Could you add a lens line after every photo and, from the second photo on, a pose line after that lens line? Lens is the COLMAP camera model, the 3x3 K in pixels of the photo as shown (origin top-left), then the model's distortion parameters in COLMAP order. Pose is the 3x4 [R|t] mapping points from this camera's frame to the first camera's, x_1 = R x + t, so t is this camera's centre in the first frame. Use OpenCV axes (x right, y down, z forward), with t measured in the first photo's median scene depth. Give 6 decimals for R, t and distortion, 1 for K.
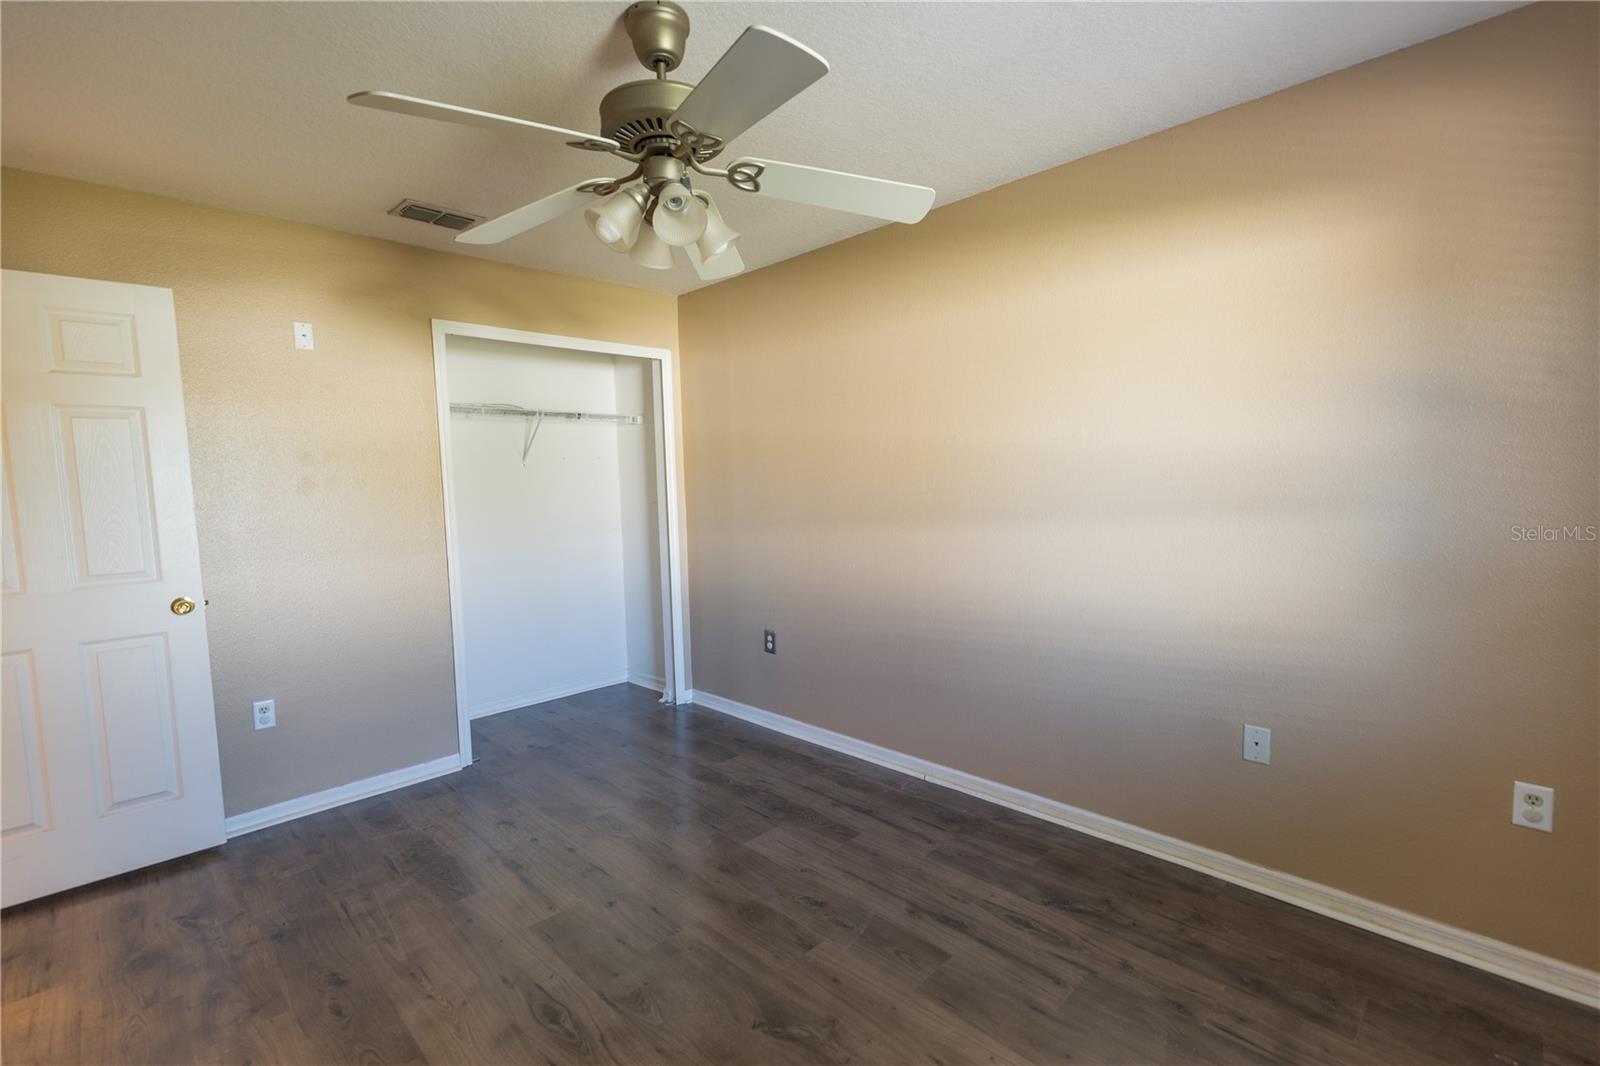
lens RADIAL K [[727.6, 0, 799.1], [0, 727.6, 526.2], [0, 0, 1]] dist [0.010965, -0.000800]
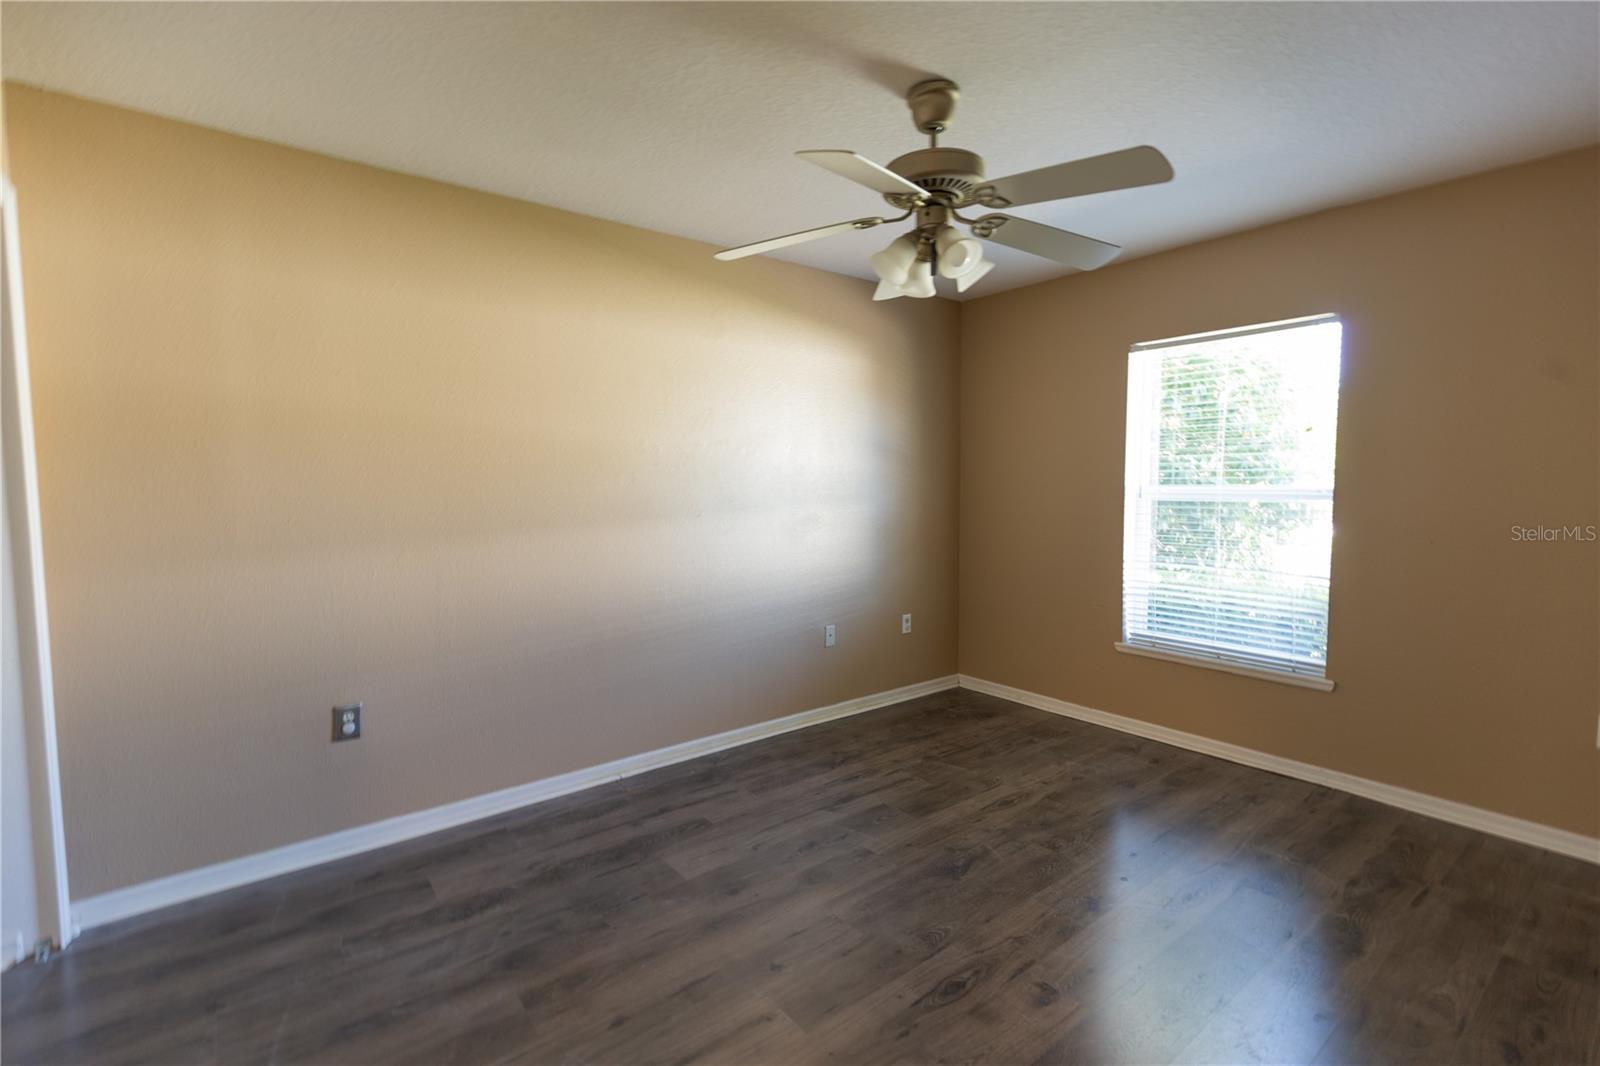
lens RADIAL K [[727.6, 0, 799.1], [0, 727.6, 526.2], [0, 0, 1]] dist [0.010965, -0.000800]
pose [[0.109927, -0.033789, 0.993365, -1.020085], [0.069013, 0.997269, 0.026285, -0.013217], [-0.991541, 0.065666, 0.111959, 0.796668]]
